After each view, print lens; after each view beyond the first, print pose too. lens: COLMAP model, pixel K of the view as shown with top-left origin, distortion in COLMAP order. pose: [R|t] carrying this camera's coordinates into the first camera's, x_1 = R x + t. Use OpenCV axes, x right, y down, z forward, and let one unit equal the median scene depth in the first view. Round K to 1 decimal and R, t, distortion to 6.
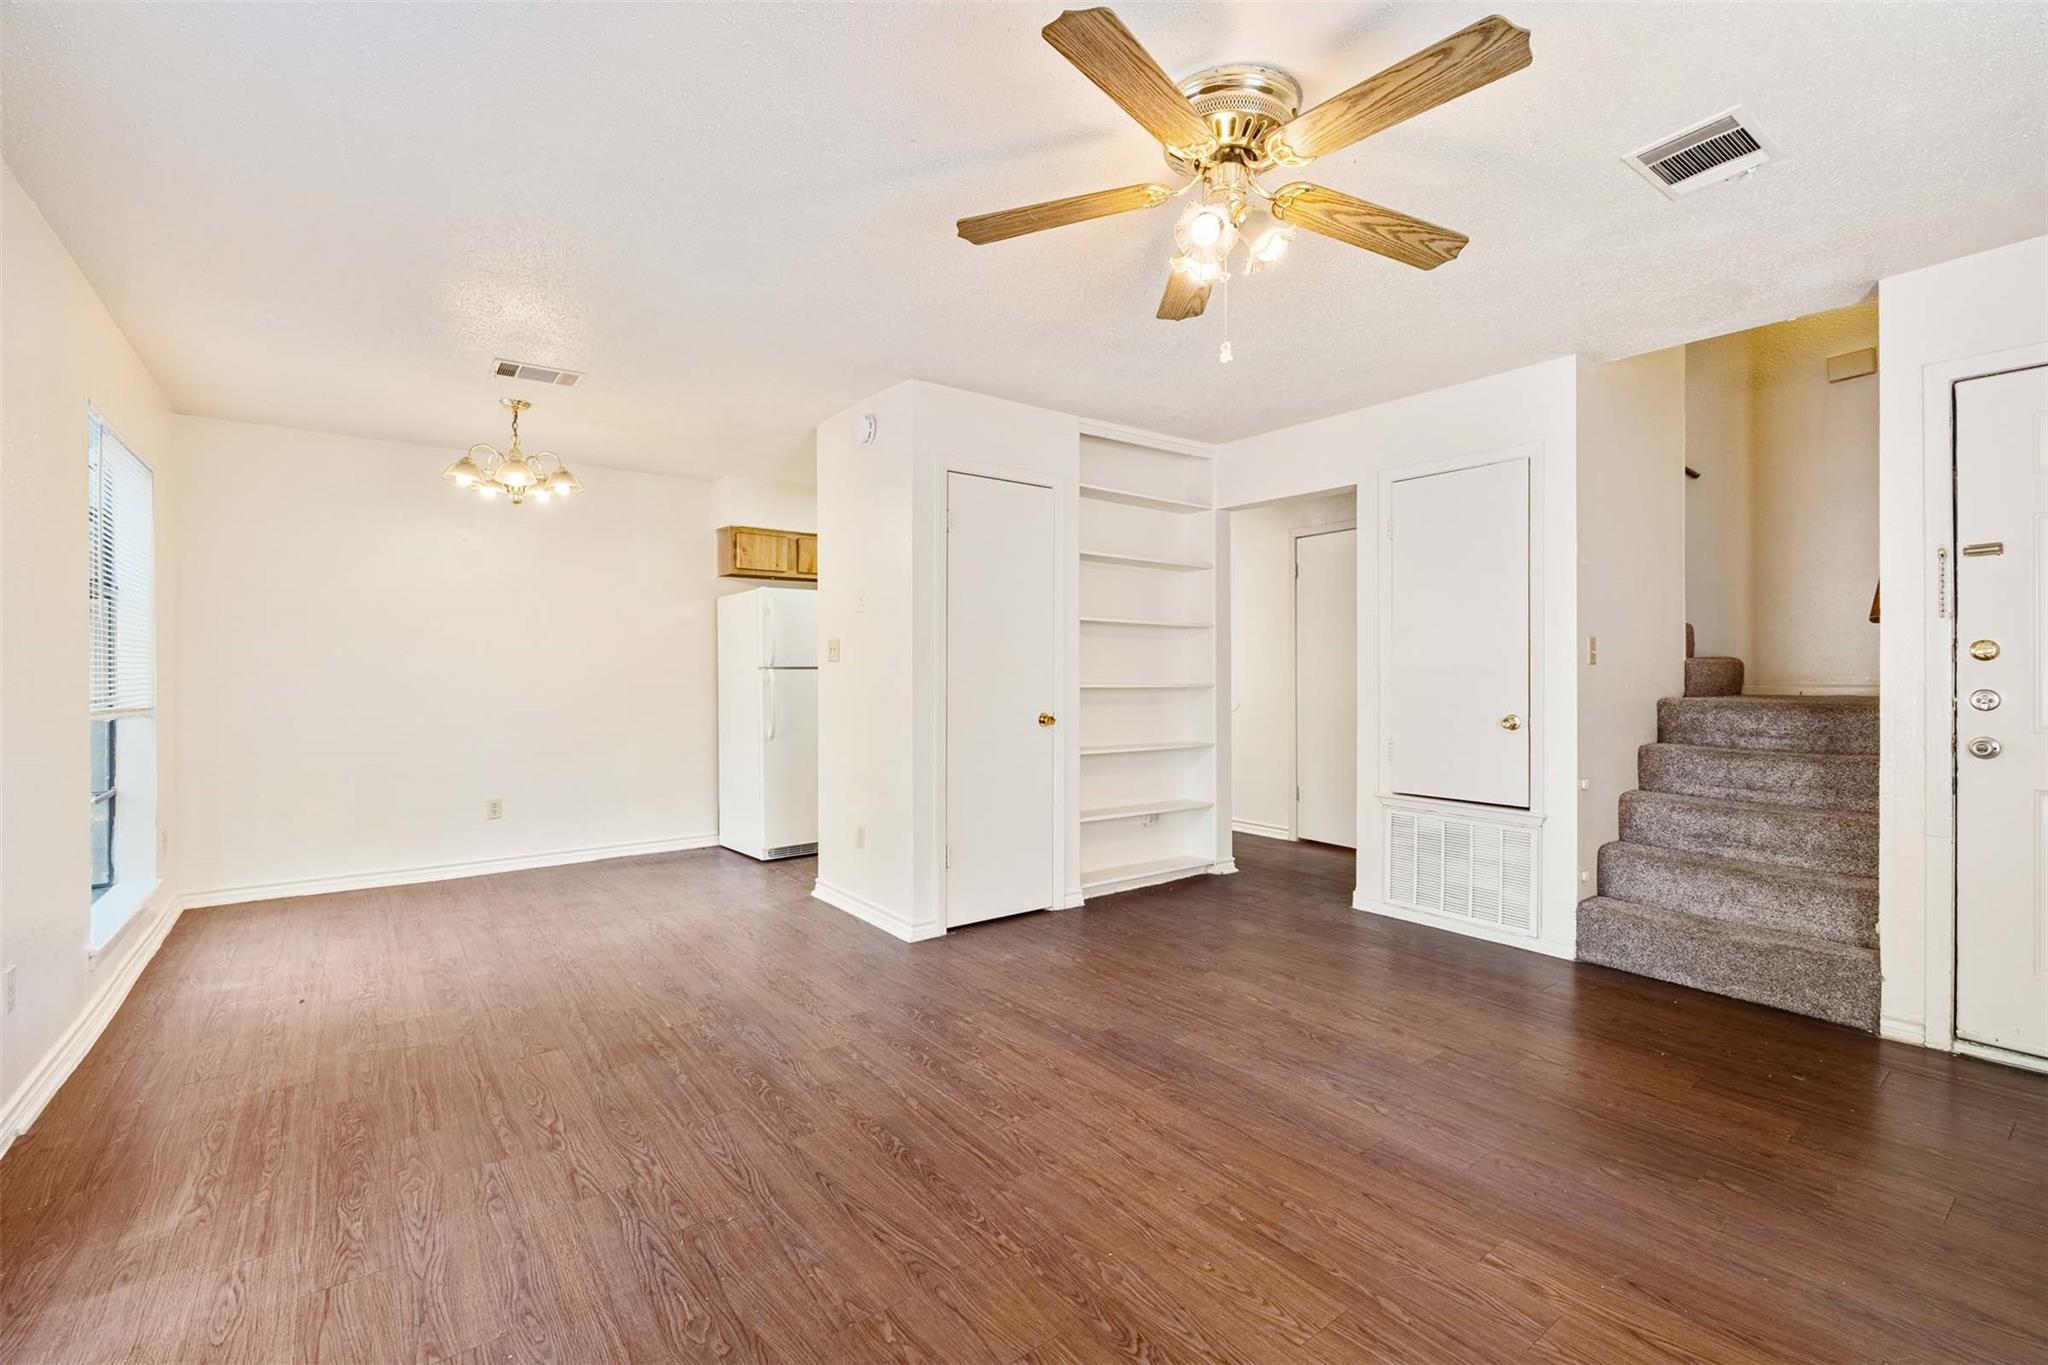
lens RADIAL K [[889.6, 0, 1028.4], [0, 889.6, 671.3], [0, 0, 1]] dist [-0.000619, -0.004474]
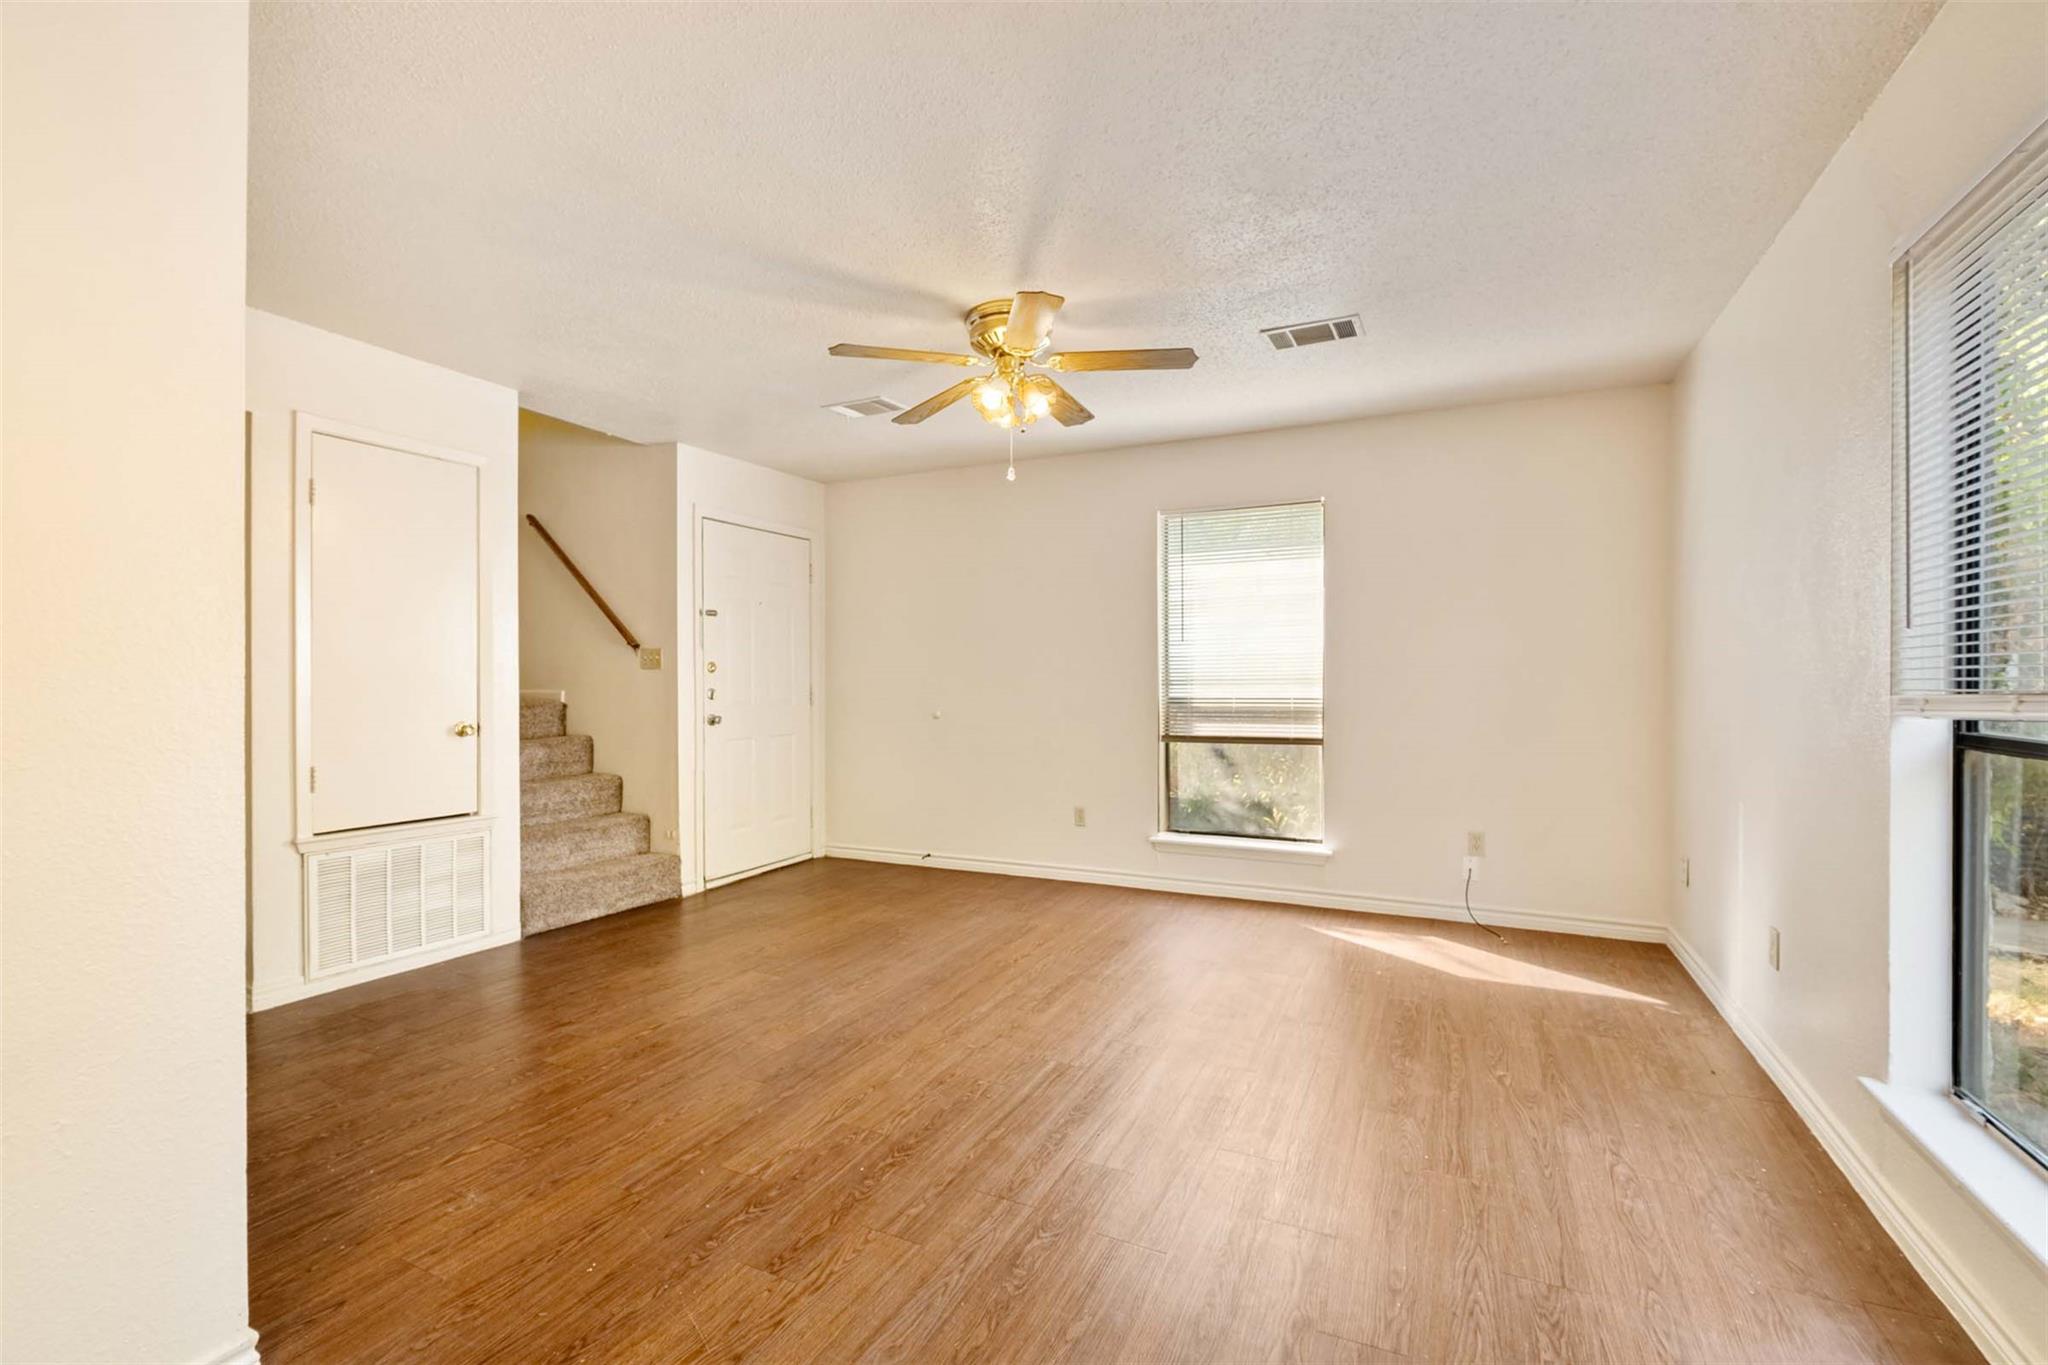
lens RADIAL K [[889.6, 0, 1032.8], [0, 889.6, 683.3], [0, 0, 1]] dist [-0.000619, -0.004474]
pose [[-0.458219, -0.003372, 0.888833, -0.663836], [0.000352, 0.999992, 0.003975, 0.002314], [-0.888839, 0.002135, -0.458214, 0.941221]]
